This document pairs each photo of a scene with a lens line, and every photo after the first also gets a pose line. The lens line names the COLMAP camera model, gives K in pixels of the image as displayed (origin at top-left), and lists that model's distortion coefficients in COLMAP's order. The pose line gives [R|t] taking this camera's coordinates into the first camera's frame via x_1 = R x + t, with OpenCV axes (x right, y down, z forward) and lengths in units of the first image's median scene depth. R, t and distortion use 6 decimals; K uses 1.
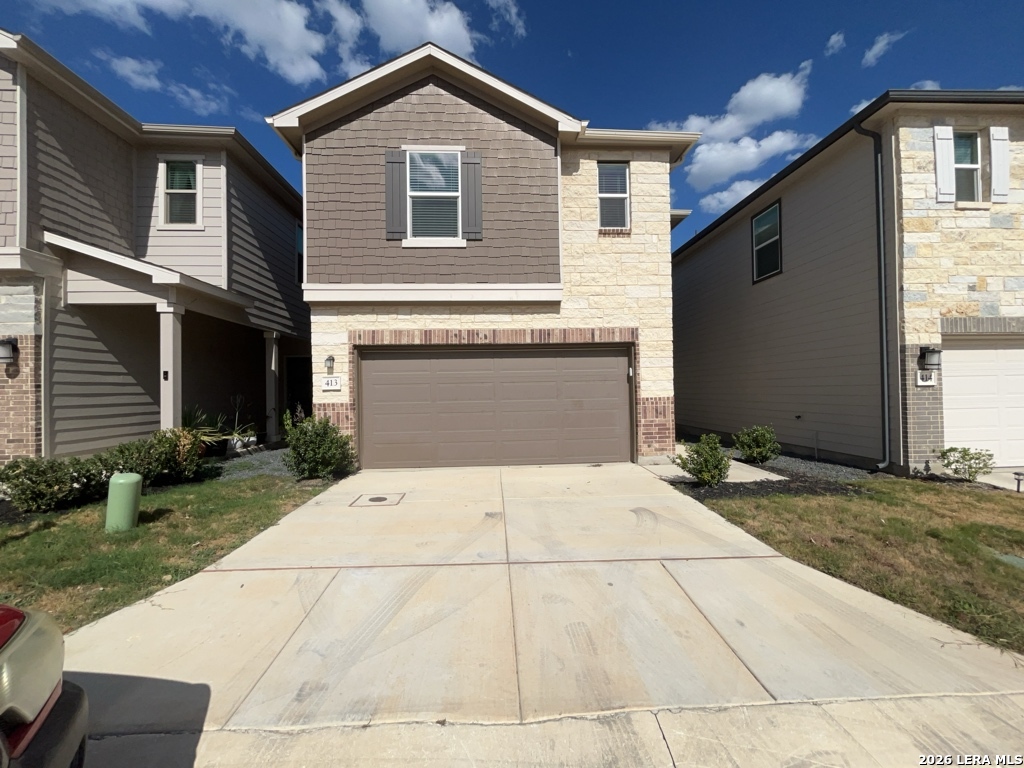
lens RADIAL K [[413.4, 0, 516.4], [0, 413.4, 382.2], [0, 0, 1]] dist [-0.002877, 0.000173]
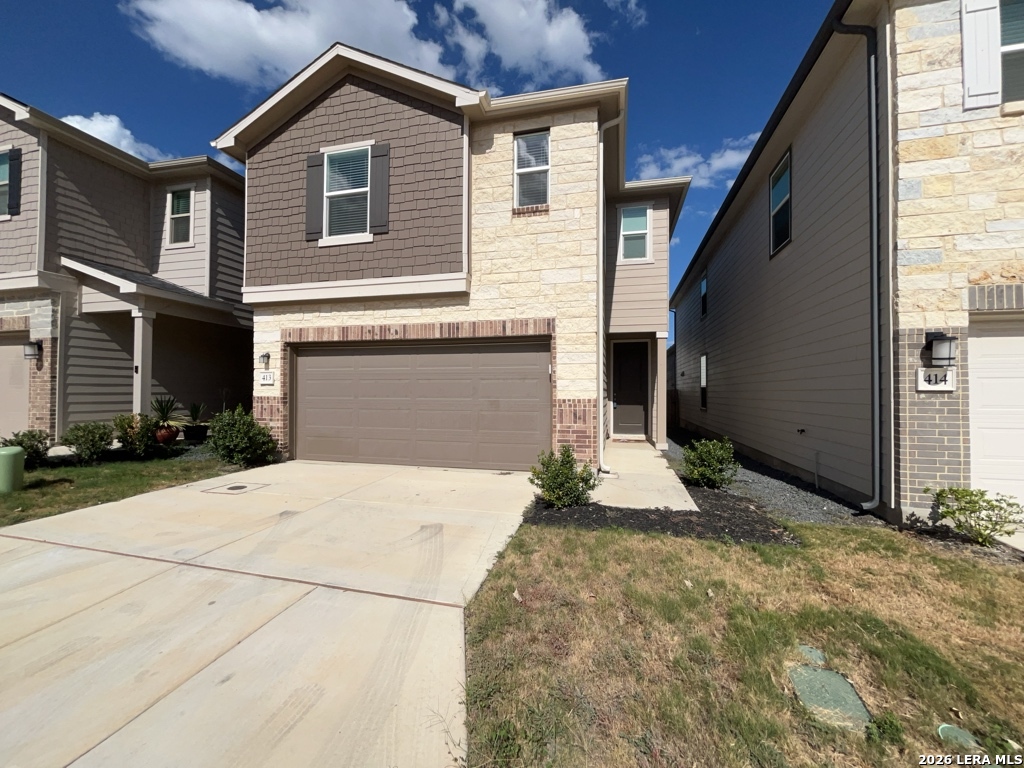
lens RADIAL K [[413.4, 0, 514.8], [0, 413.4, 382.3], [0, 0, 1]] dist [-0.002877, 0.000173]
pose [[0.956047, 0.014121, -0.292875, 0.535914], [-0.015256, 0.999882, -0.001592, 0.005804], [0.292818, 0.005990, 0.956149, 0.170456]]
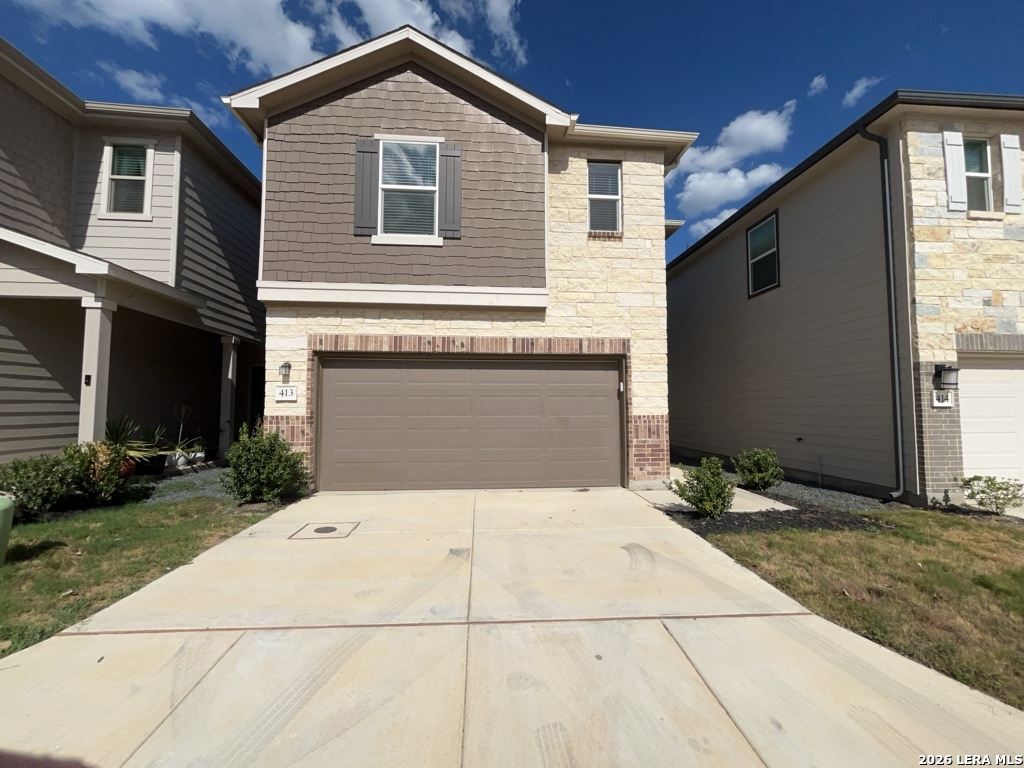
lens RADIAL K [[413.4, 0, 516.4], [0, 413.4, 382.4], [0, 0, 1]] dist [-0.002877, 0.000173]
pose [[0.999454, 0.018525, 0.027352, 0.022398], [-0.017351, 0.998943, -0.042556, 0.009155], [-0.028112, 0.042058, 0.998720, 0.109730]]
